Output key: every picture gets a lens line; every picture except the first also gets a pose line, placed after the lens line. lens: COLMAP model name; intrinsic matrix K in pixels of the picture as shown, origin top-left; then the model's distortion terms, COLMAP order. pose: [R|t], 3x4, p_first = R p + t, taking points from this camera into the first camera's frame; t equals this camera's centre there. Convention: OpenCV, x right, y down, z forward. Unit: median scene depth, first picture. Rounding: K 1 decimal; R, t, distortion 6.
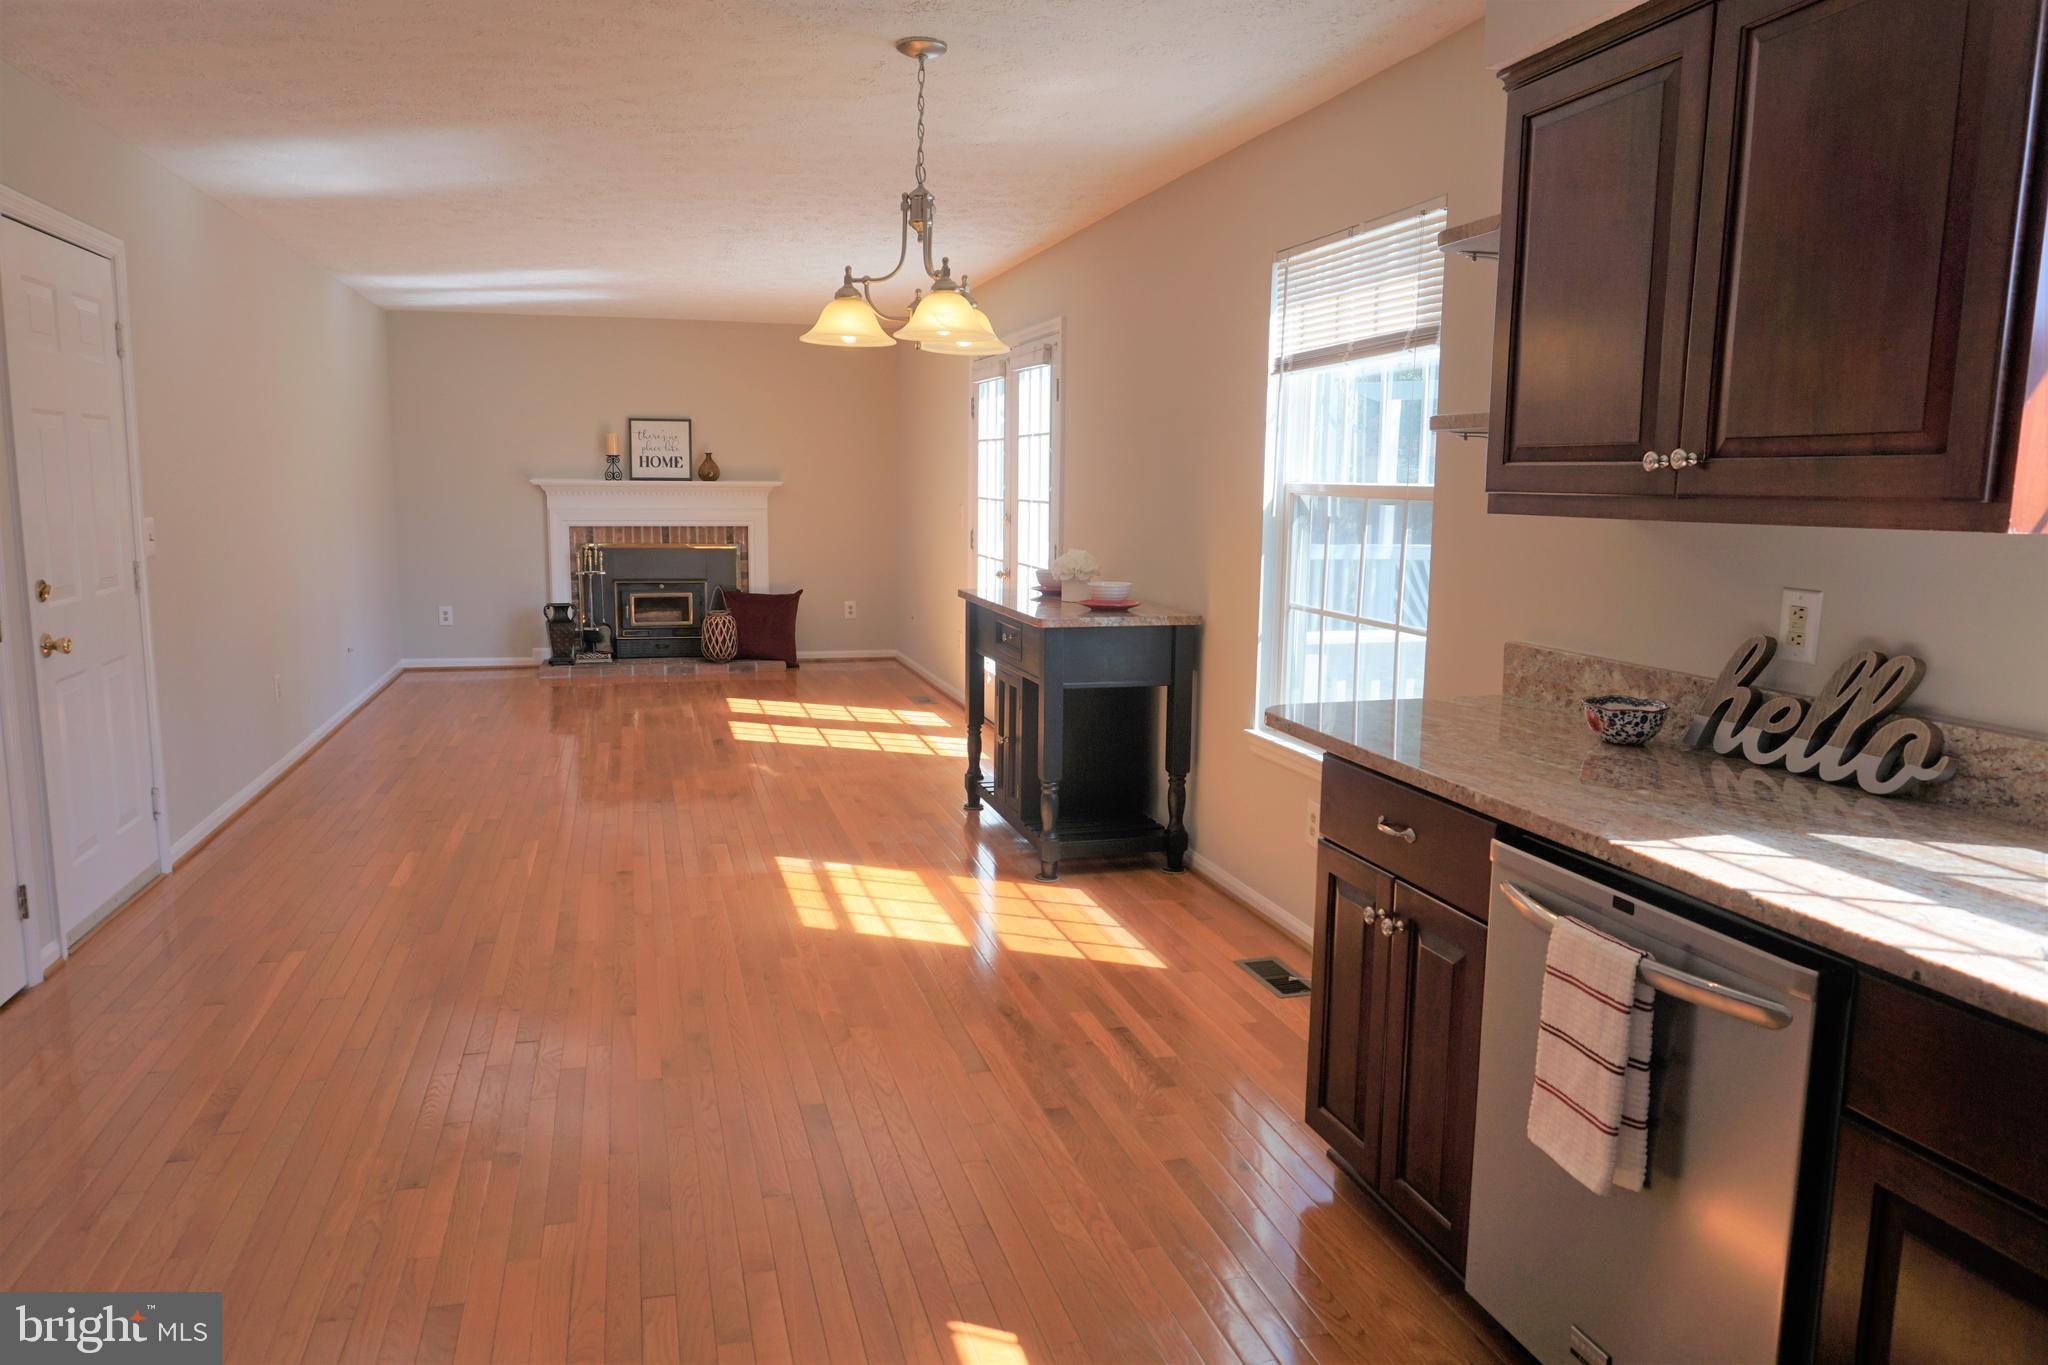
lens RADIAL K [[1375.2, 0, 1027.4], [0, 1375.2, 677.6], [0, 0, 1]] dist [-0.026012, 0.026672]
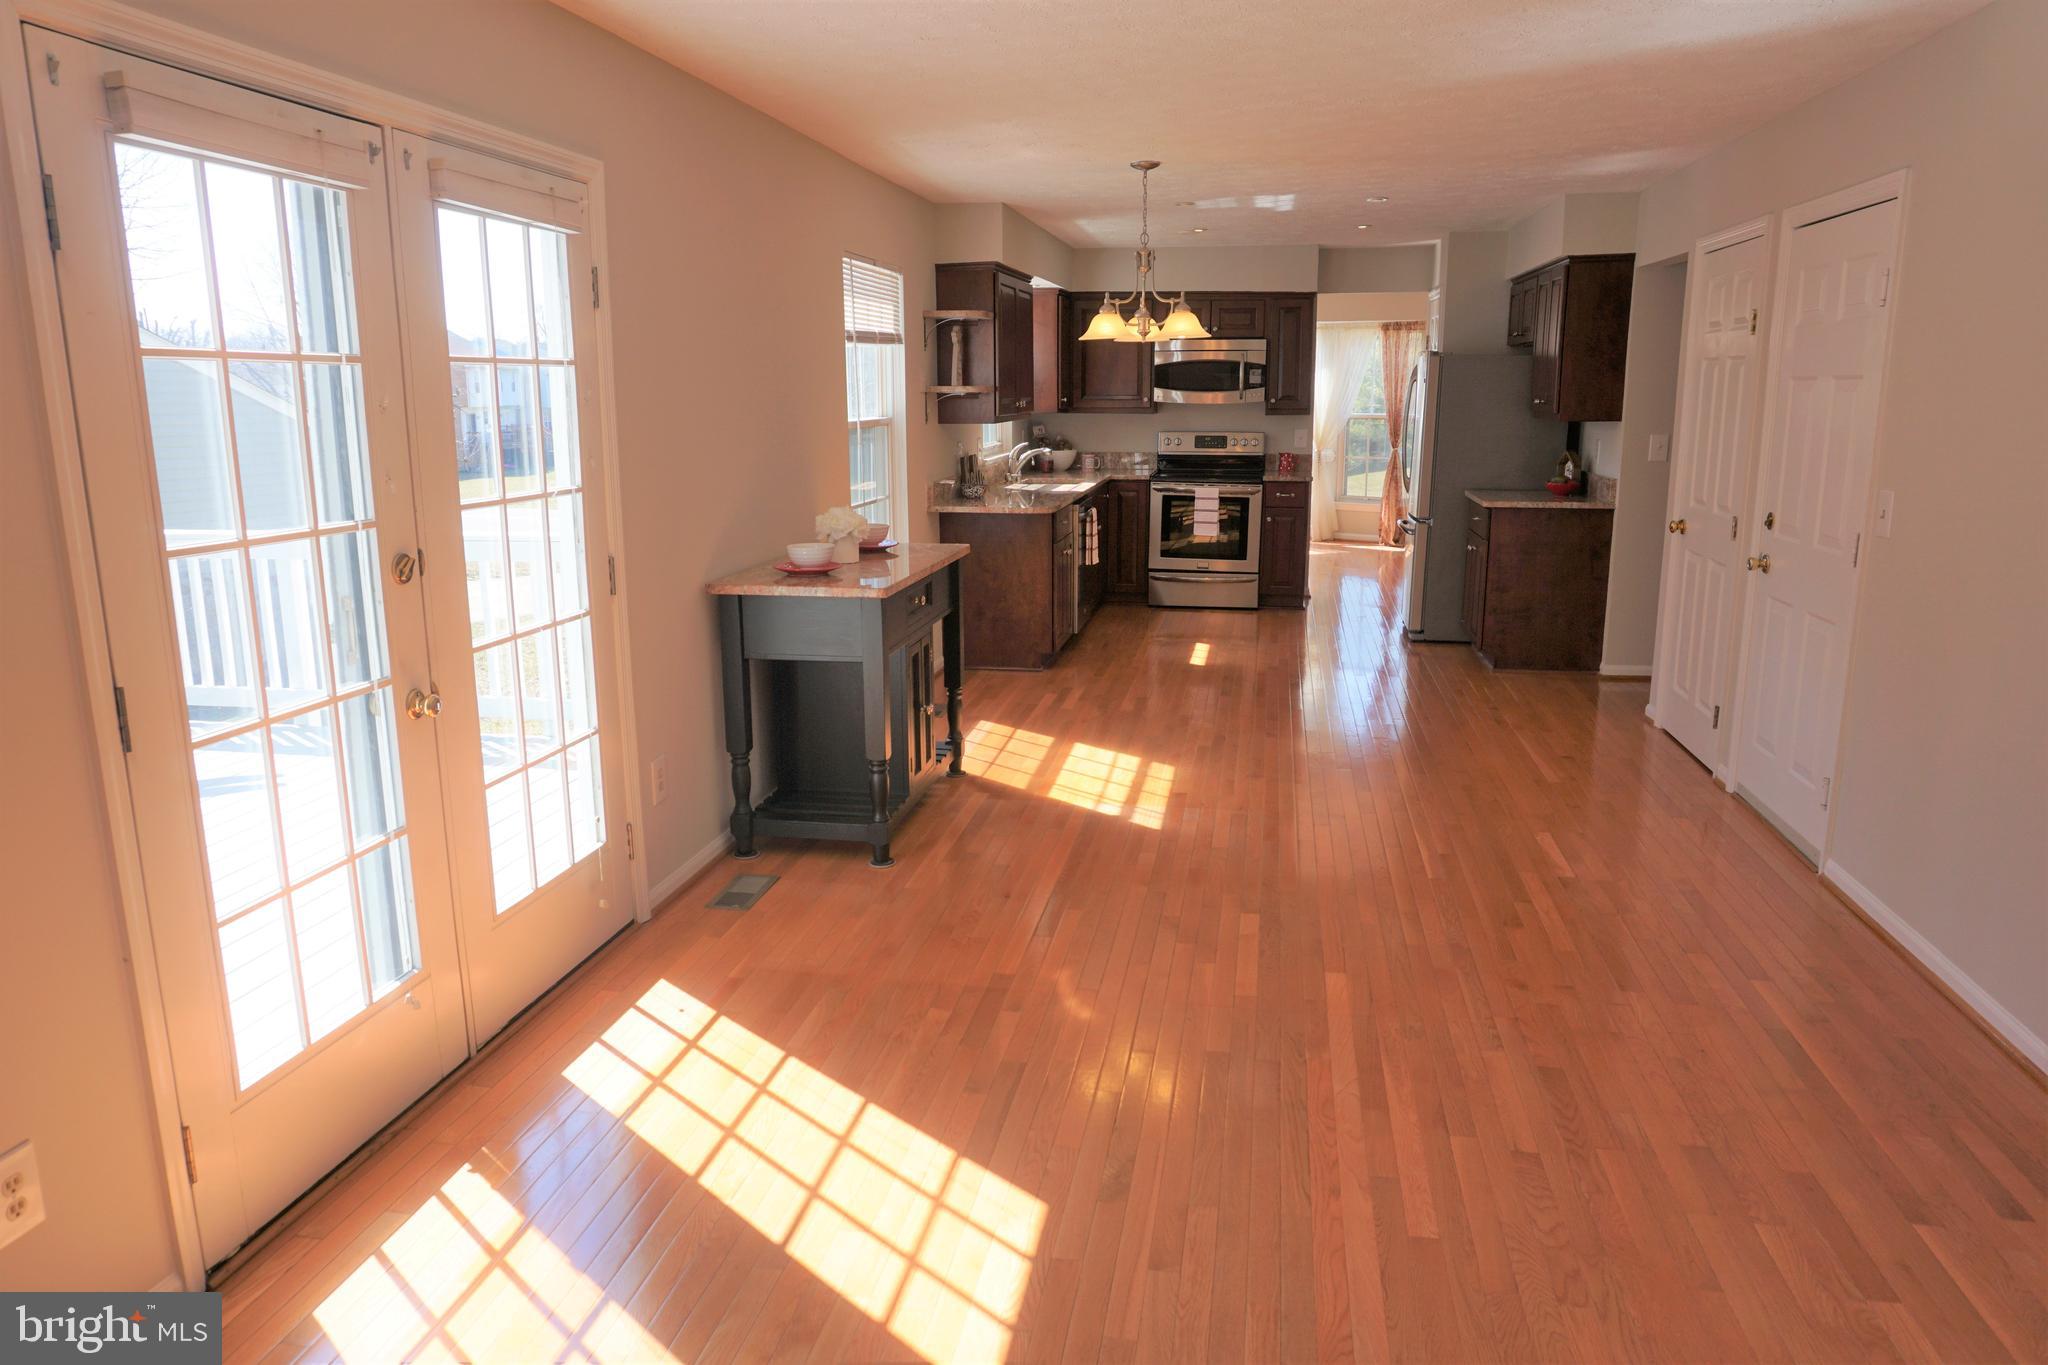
lens RADIAL K [[1375.2, 0, 1023.7], [0, 1375.2, 692.6], [0, 0, 1]] dist [-0.026012, 0.026672]
pose [[-0.899130, -0.092597, 0.427774, -0.526300], [0.065555, 0.937849, 0.340797, -0.304667], [-0.432744, 0.334463, -0.837178, 1.919664]]
